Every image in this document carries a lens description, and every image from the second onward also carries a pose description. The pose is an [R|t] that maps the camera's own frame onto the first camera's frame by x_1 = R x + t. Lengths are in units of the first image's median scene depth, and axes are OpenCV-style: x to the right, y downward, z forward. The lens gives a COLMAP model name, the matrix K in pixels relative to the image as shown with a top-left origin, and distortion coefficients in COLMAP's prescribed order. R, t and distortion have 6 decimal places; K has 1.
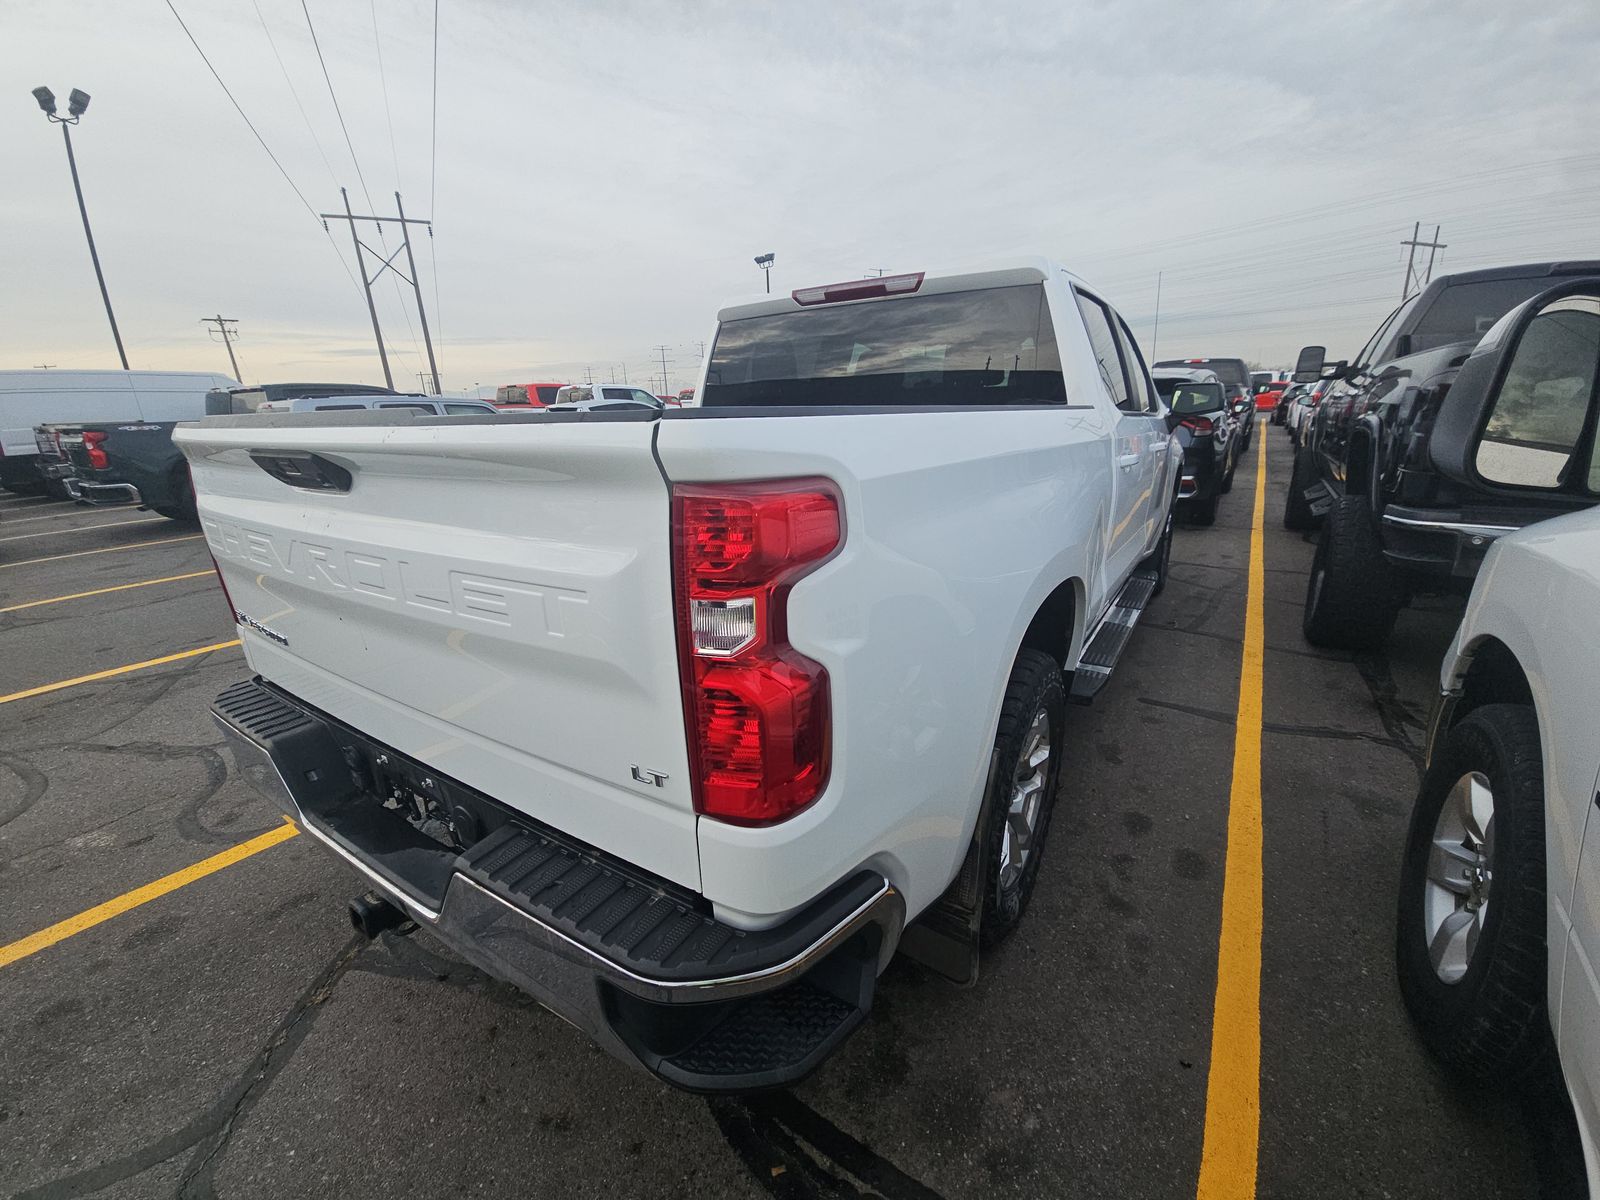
lens RADIAL K [[650.5, 0, 798.5], [0, 650.5, 611.5], [0, 0, 1]] dist [0.002505, -0.000501]
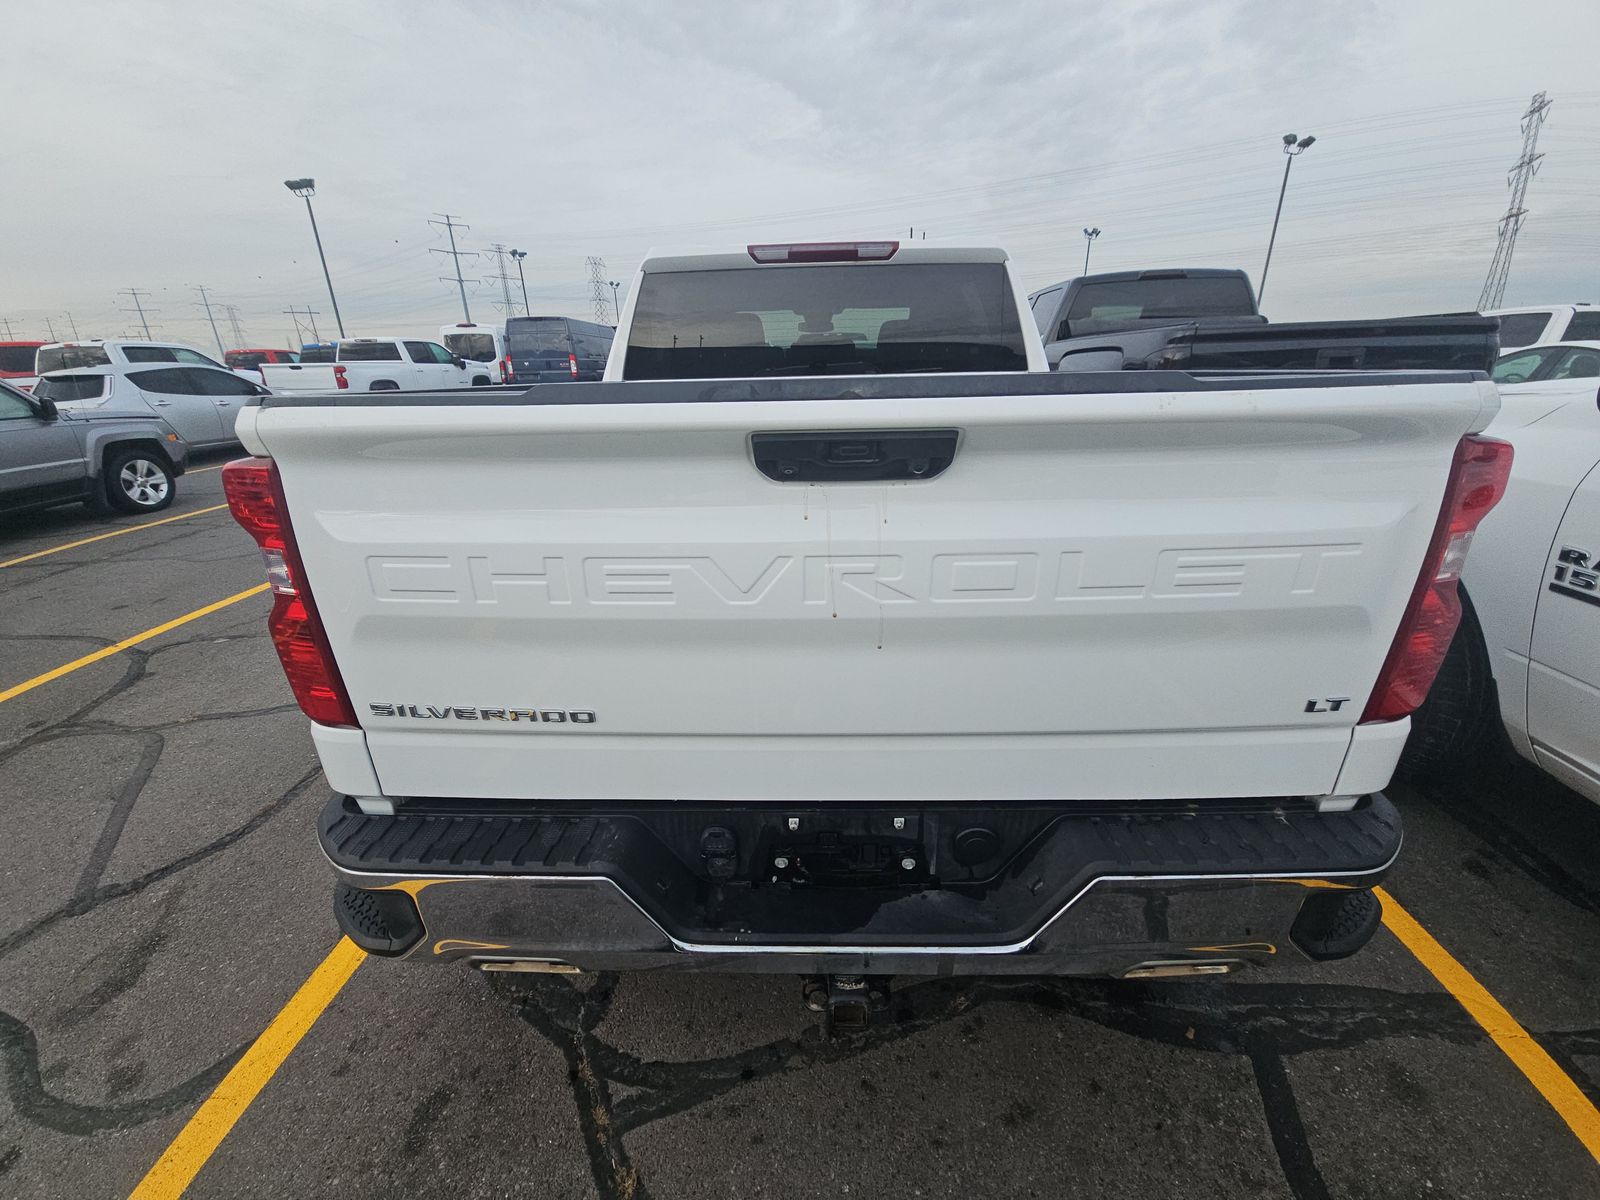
lens RADIAL K [[650.5, 0, 795.9], [0, 650.5, 613.7], [0, 0, 1]] dist [0.002505, -0.000501]
pose [[0.847466, -0.182115, 0.498633, -0.526981], [0.158179, 0.983274, 0.090283, -0.050392], [-0.506735, 0.002361, 0.862098, 0.169727]]
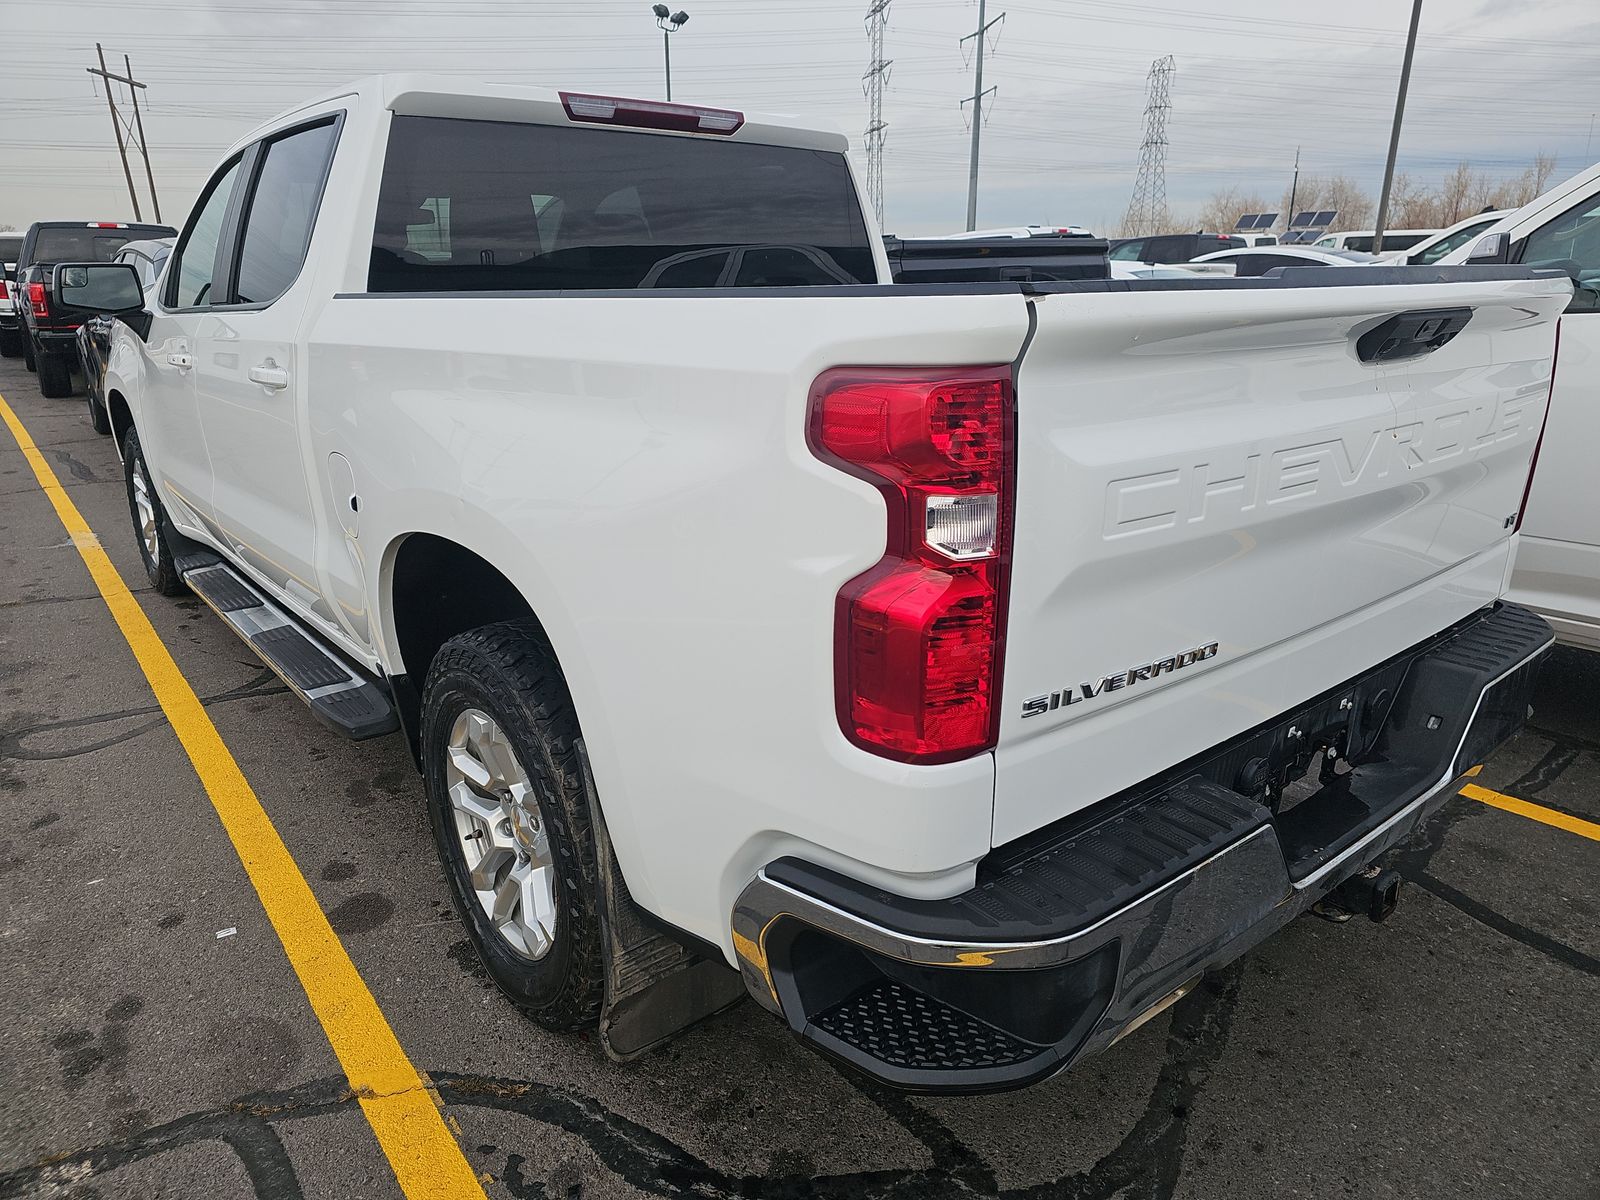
lens RADIAL K [[1050.8, 0, 803.6], [0, 1050.8, 597.4], [0, 0, 1]] dist [0.026520, -0.003044]
pose [[0.298147, -0.255756, 0.919618, -1.004591], [0.289555, 0.942270, 0.168180, -0.152001], [-0.909542, 0.216138, 0.354990, 0.558999]]
